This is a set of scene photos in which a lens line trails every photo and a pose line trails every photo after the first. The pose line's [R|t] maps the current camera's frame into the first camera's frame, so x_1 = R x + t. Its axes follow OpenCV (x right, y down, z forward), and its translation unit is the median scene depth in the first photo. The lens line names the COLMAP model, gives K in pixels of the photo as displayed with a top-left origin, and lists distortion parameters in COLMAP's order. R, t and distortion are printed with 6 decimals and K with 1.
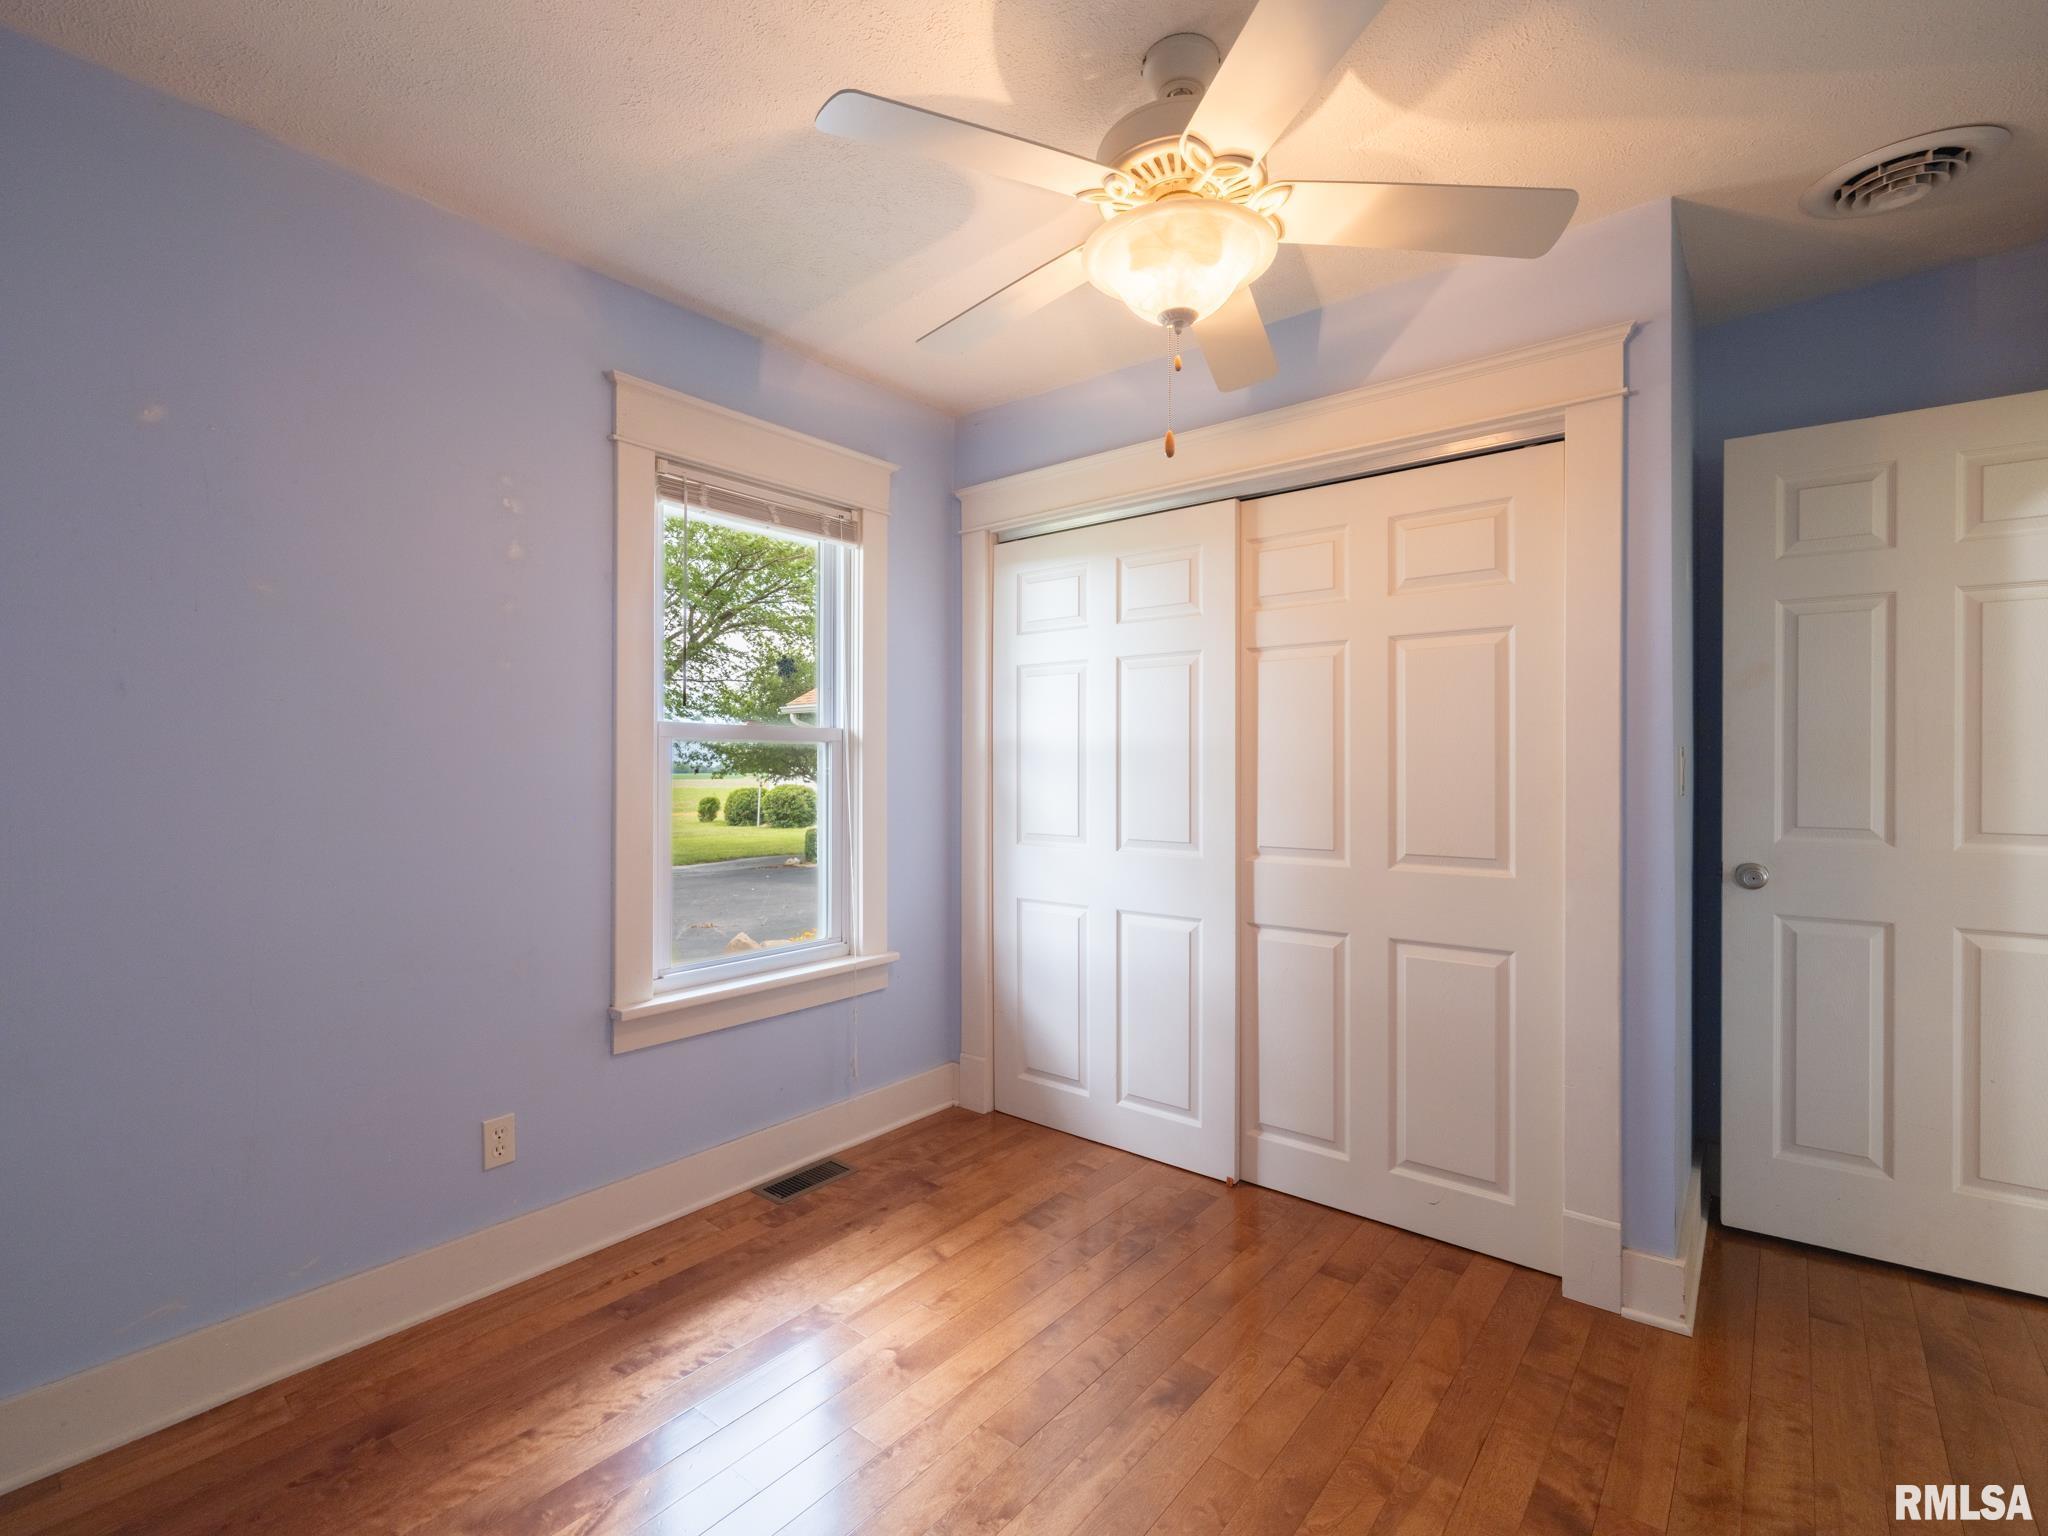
lens RADIAL K [[952.6, 0, 1028.5], [0, 952.6, 767.8], [0, 0, 1]] dist [-0.005394, 0.002963]
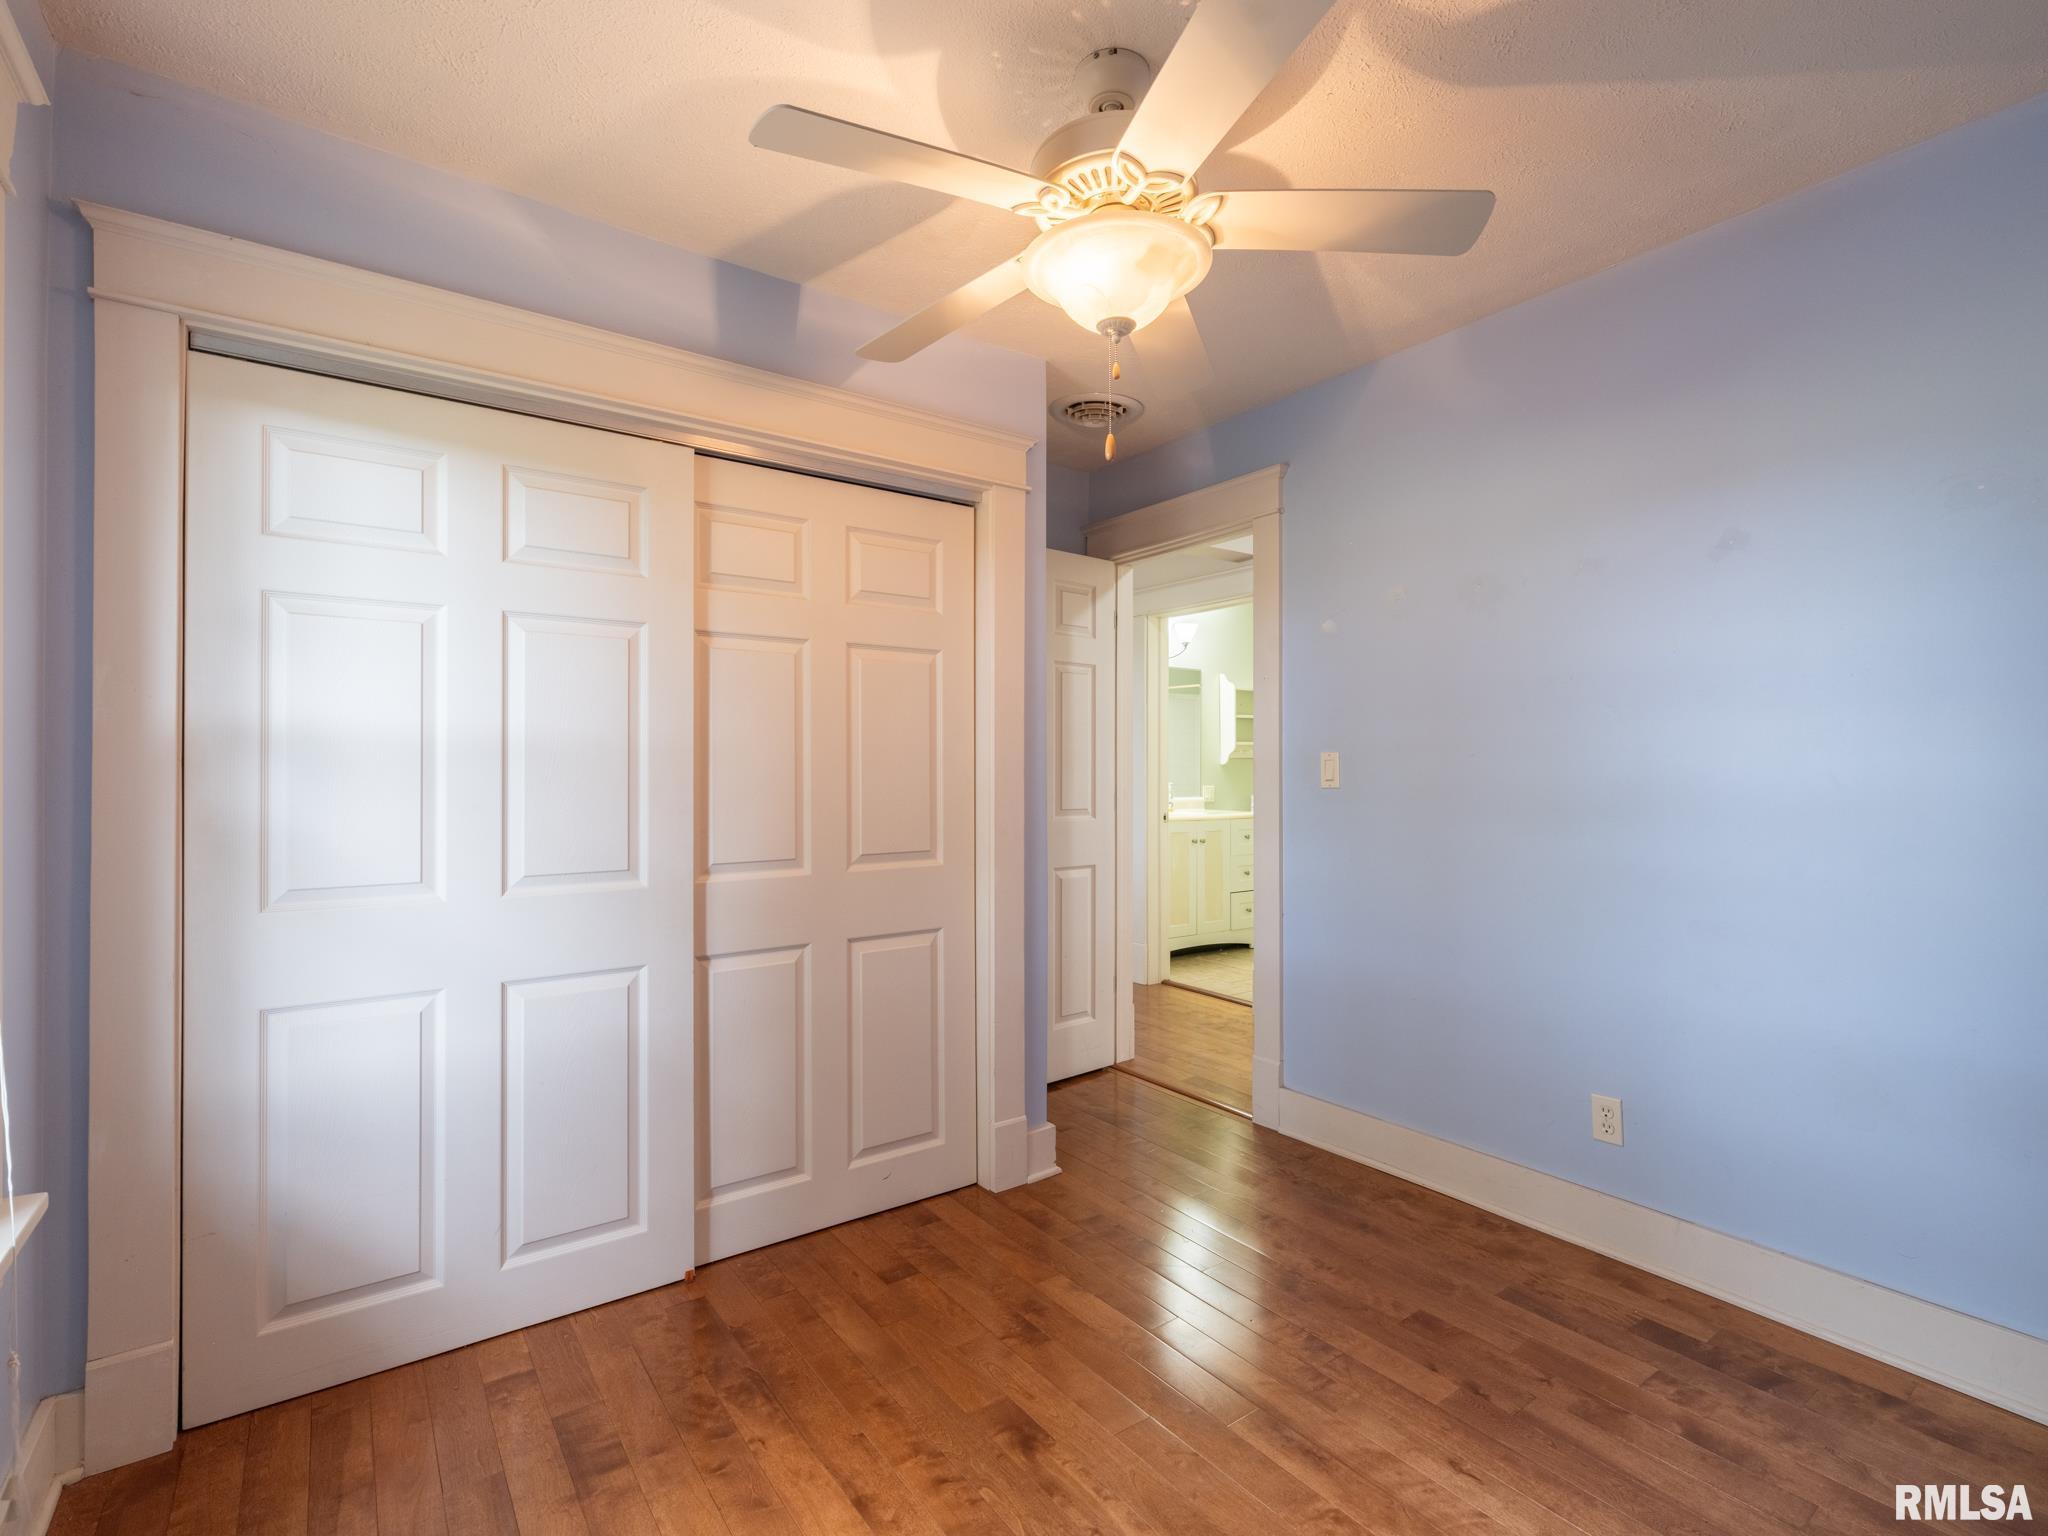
lens RADIAL K [[952.6, 0, 1039.2], [0, 952.6, 768.2], [0, 0, 1]] dist [-0.005394, 0.002963]
pose [[0.249764, 0.001872, 0.968305, -0.517004], [0.003724, 0.999989, -0.002894, -0.000097], [-0.968299, 0.004328, 0.249755, 0.507696]]
